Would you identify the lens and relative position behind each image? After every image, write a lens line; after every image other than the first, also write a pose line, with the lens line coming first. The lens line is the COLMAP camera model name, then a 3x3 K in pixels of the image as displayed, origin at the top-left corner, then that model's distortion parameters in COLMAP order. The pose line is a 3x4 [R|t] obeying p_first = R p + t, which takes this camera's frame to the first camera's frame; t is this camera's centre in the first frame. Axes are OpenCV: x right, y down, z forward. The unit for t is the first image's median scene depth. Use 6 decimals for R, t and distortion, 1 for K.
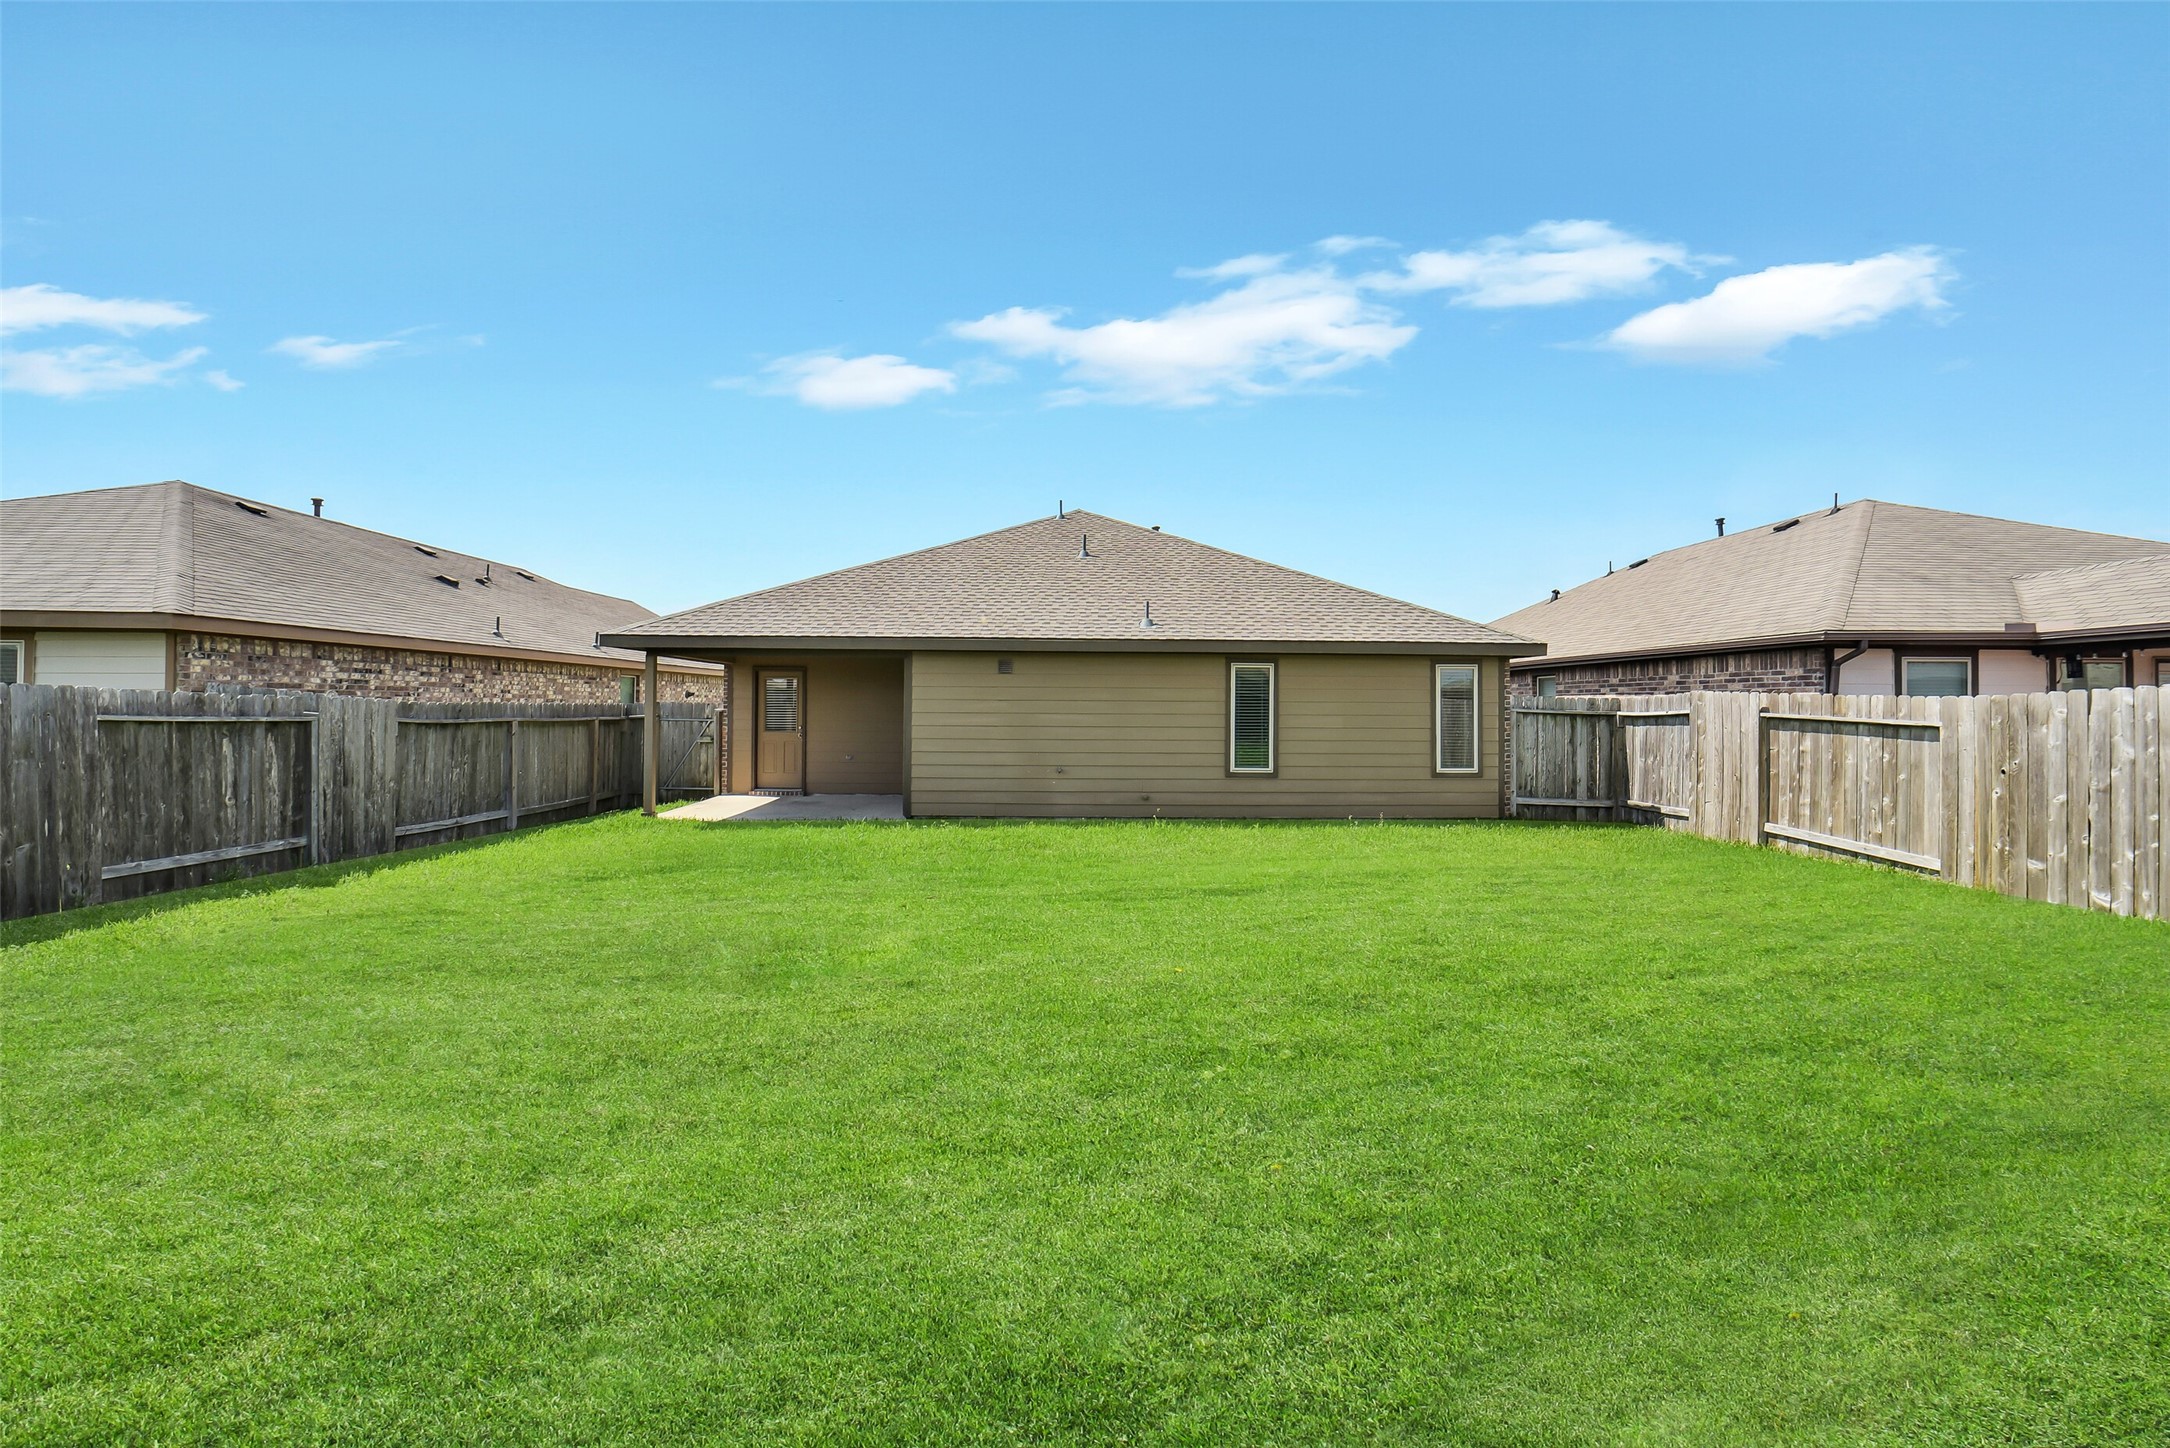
lens RADIAL K [[872.9, 0, 1088.7], [0, 872.9, 713.3], [0, 0, 1]] dist [-0.027513, 0.007618]
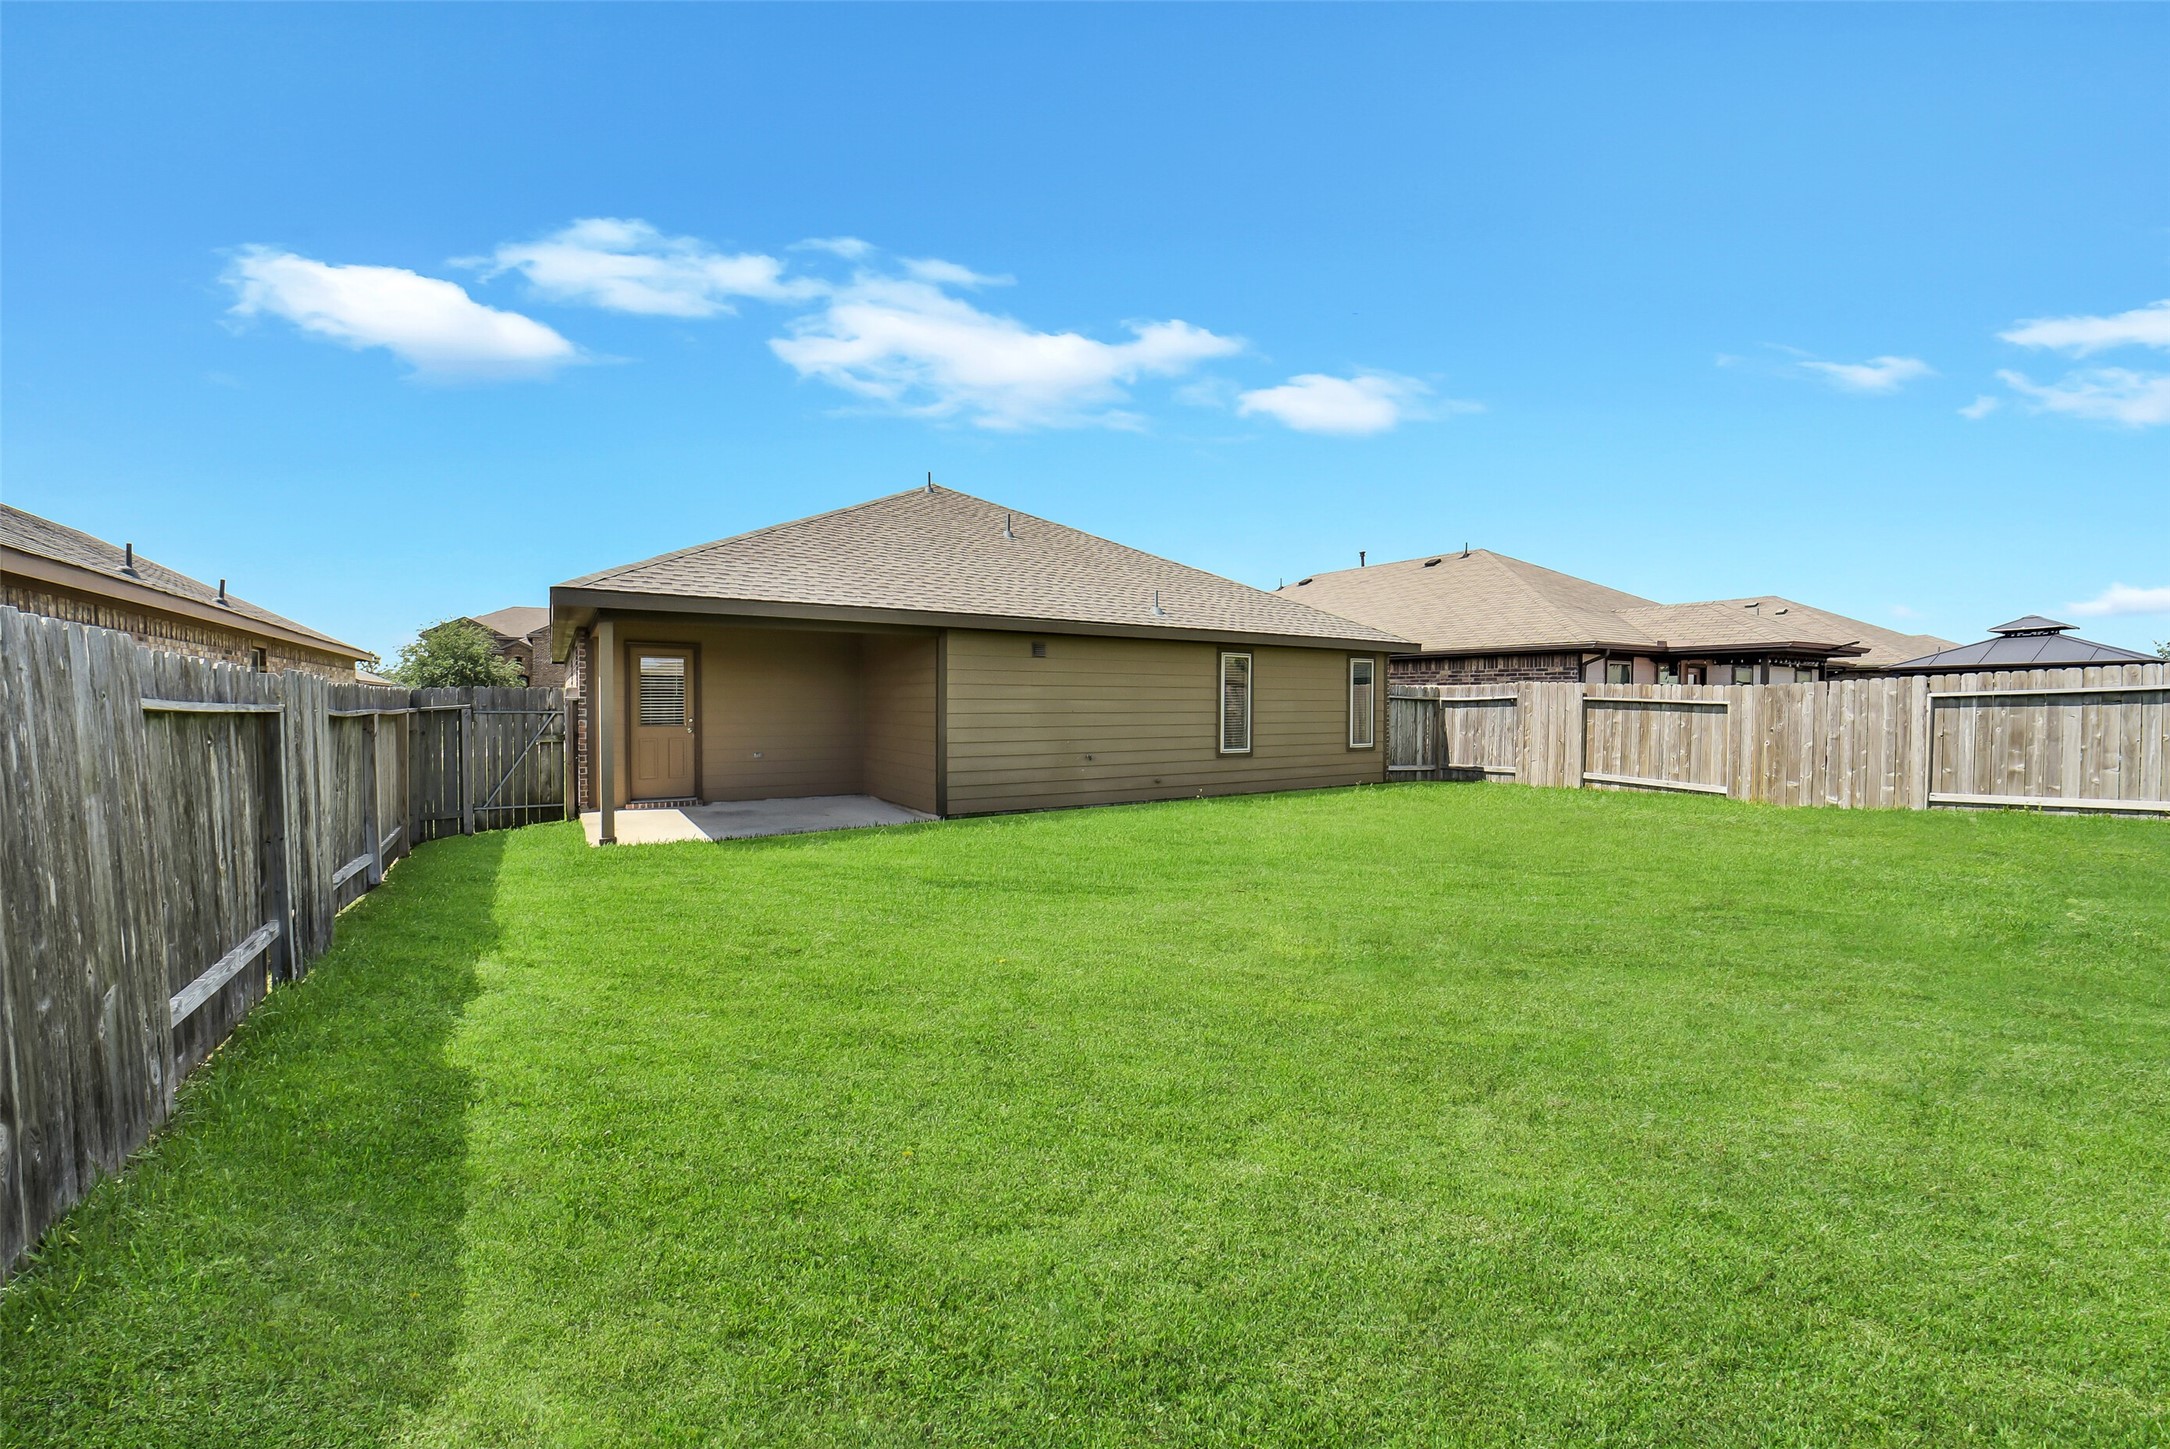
lens RADIAL K [[858.4, 0, 1103.8], [0, 858.4, 749.7], [0, 0, 1]] dist [-0.014635, 0.000045]
pose [[0.841699, -0.033632, 0.538898, -0.540755], [0.006520, 0.998619, 0.052139, 0.006443], [-0.539908, -0.040372, 0.840756, 0.177293]]
